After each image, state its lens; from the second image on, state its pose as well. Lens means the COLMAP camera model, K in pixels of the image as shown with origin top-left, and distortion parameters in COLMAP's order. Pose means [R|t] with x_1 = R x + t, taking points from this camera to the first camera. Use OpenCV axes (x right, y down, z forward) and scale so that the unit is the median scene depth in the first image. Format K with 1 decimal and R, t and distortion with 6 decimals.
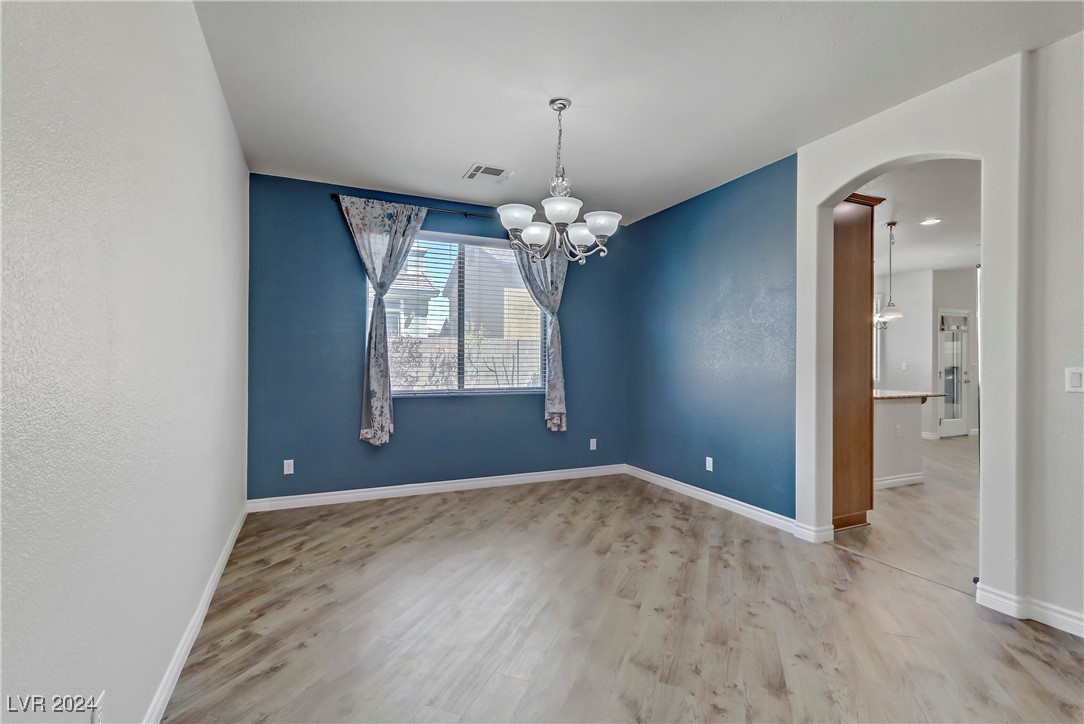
lens RADIAL K [[495.1, 0, 538.5], [0, 495.1, 358.4], [0, 0, 1]] dist [0.001441, 0.002214]
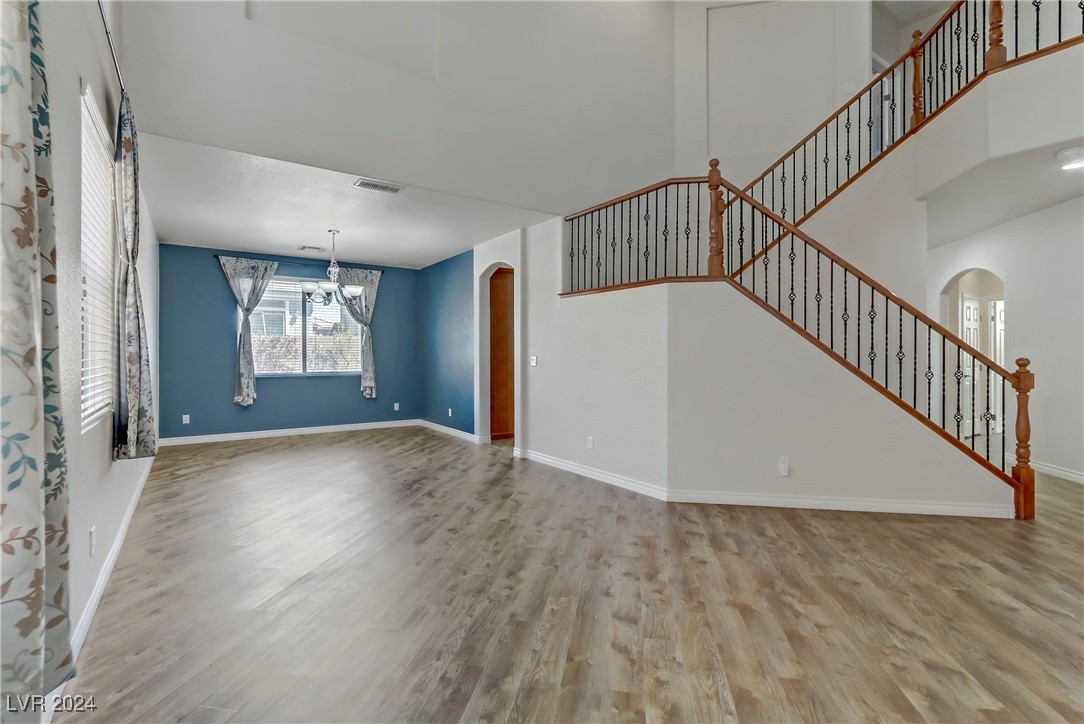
lens RADIAL K [[495.1, 0, 542.4], [0, 495.1, 353.9], [0, 0, 1]] dist [0.001441, 0.002214]
pose [[0.983196, -0.005317, 0.182478, 0.352073], [0.004806, 0.999983, 0.003241, 0.000204], [-0.182492, -0.002310, 0.983205, -0.816687]]
